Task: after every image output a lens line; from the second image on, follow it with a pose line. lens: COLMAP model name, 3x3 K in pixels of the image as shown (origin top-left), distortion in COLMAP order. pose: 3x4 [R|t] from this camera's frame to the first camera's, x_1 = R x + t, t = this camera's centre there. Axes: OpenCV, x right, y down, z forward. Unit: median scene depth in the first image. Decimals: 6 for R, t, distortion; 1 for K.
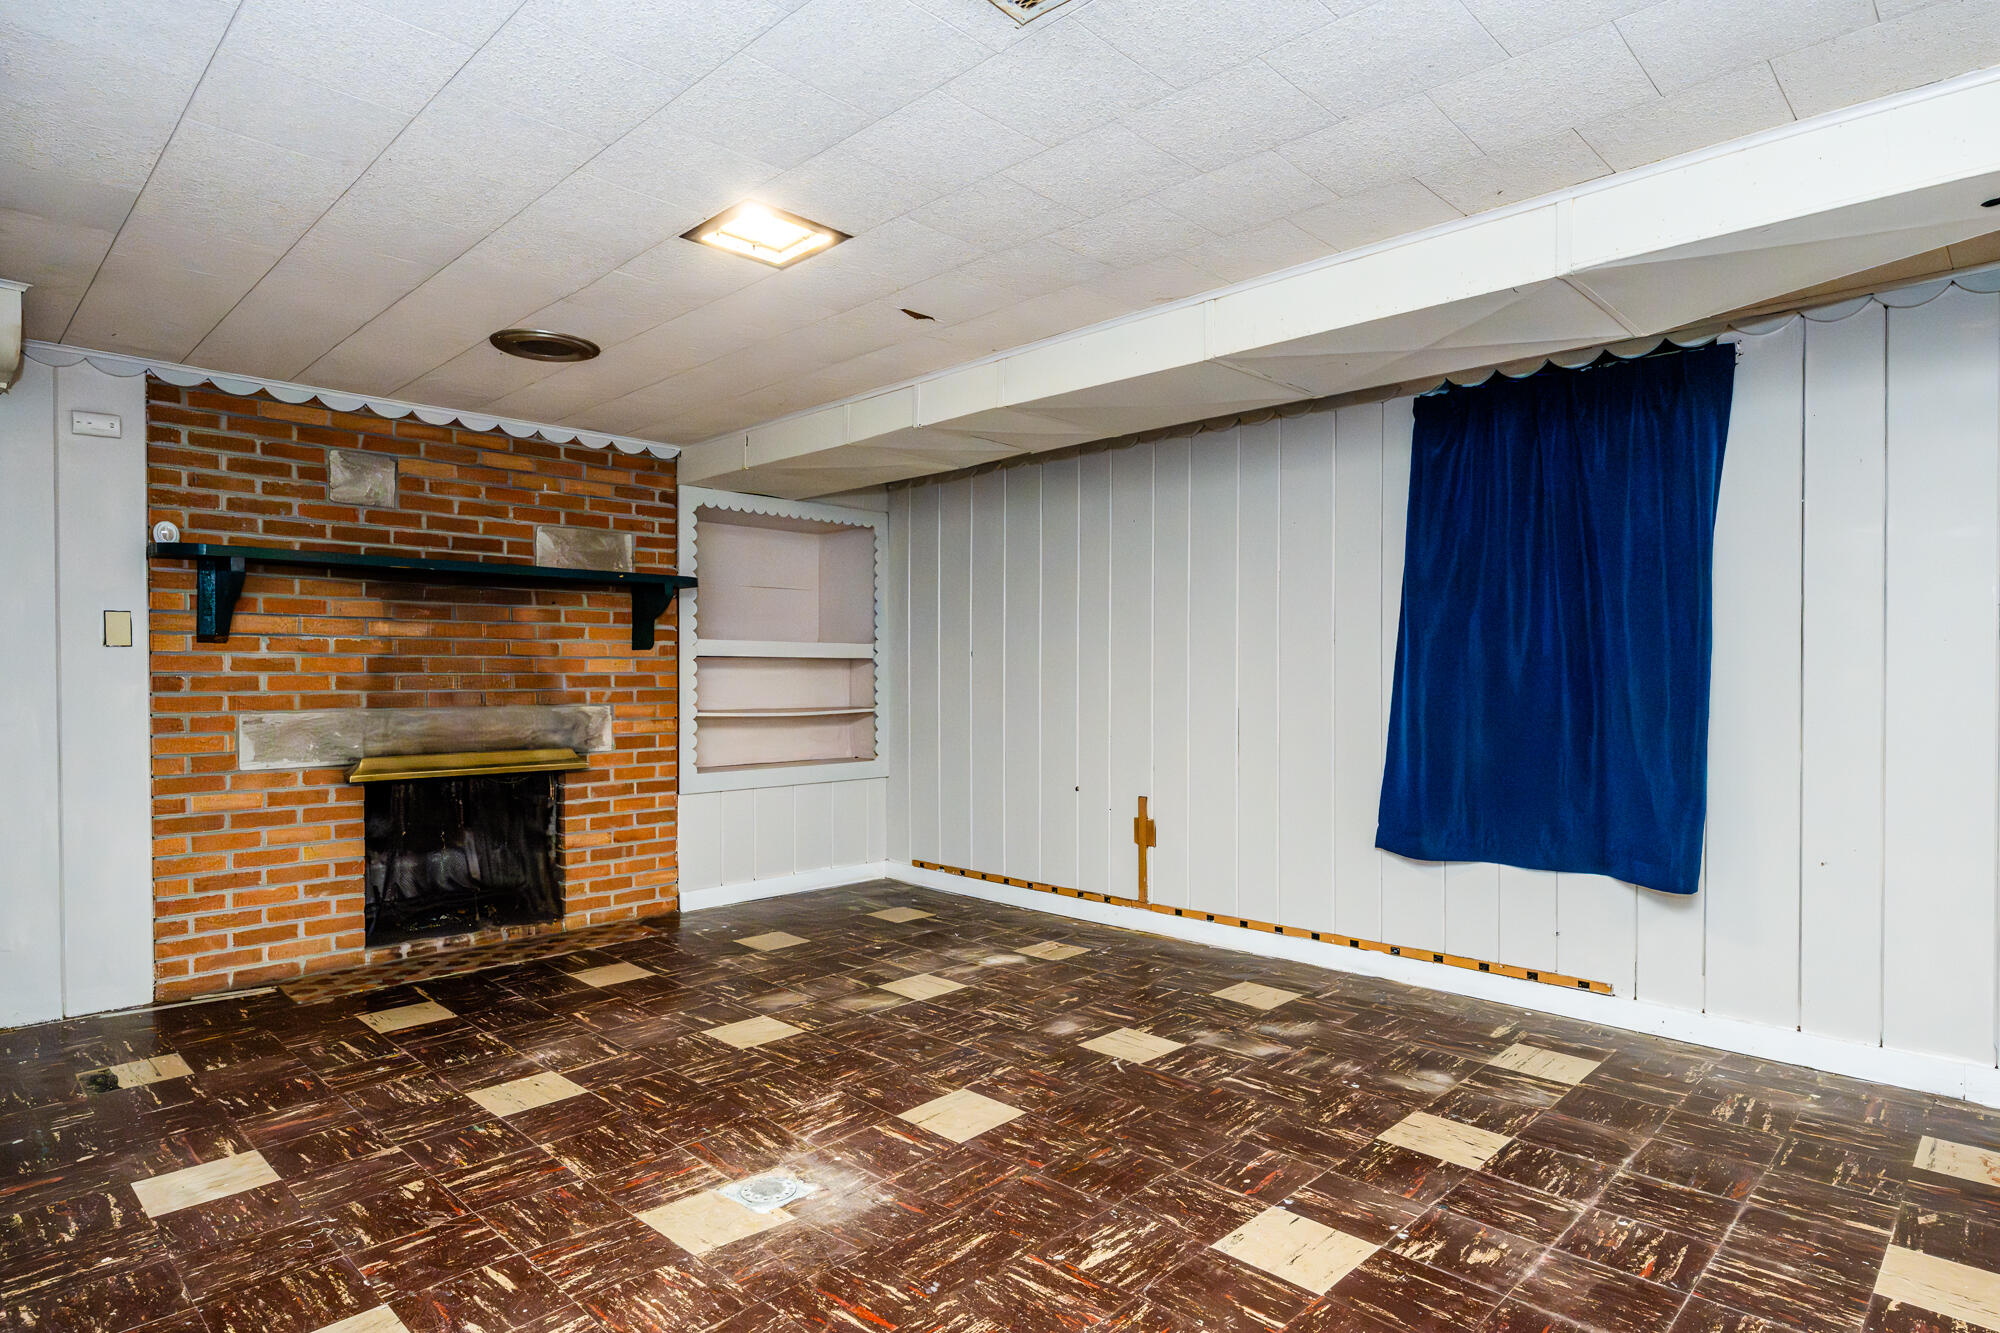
lens RADIAL K [[1089.9, 0, 995.8], [0, 1089.9, 677.9], [0, 0, 1]] dist [0.001505, 0.000655]
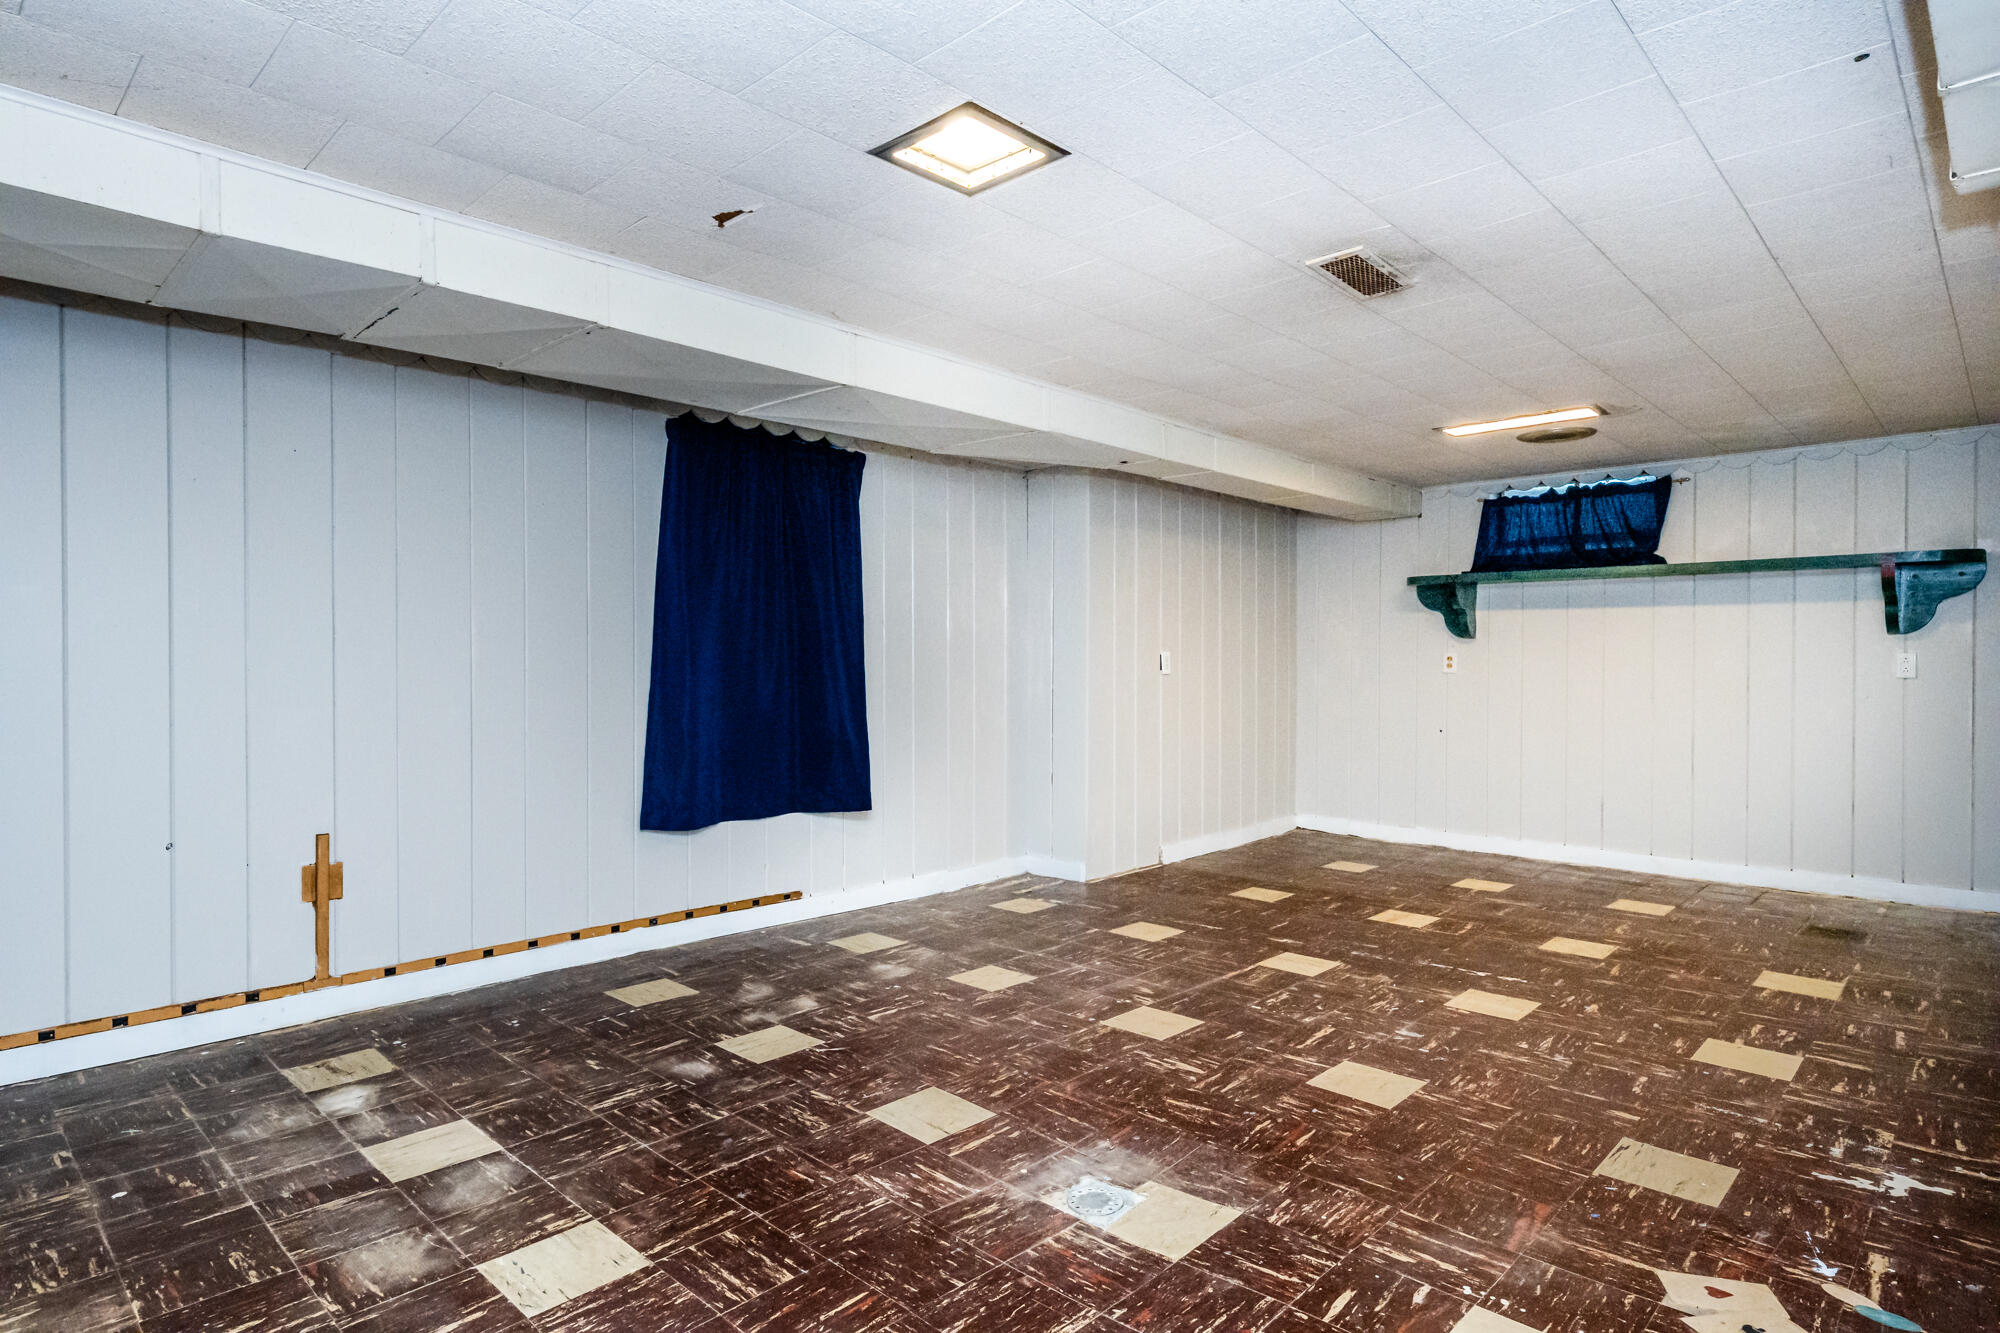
lens RADIAL K [[1089.9, 0, 995.8], [0, 1089.9, 667.0], [0, 0, 1]] dist [0.001505, 0.000655]
pose [[-0.012100, -0.001735, 0.999925, -0.859276], [-0.000041, 0.999998, 0.001735, -0.005511], [-0.999927, -0.000020, -0.012100, 0.802695]]
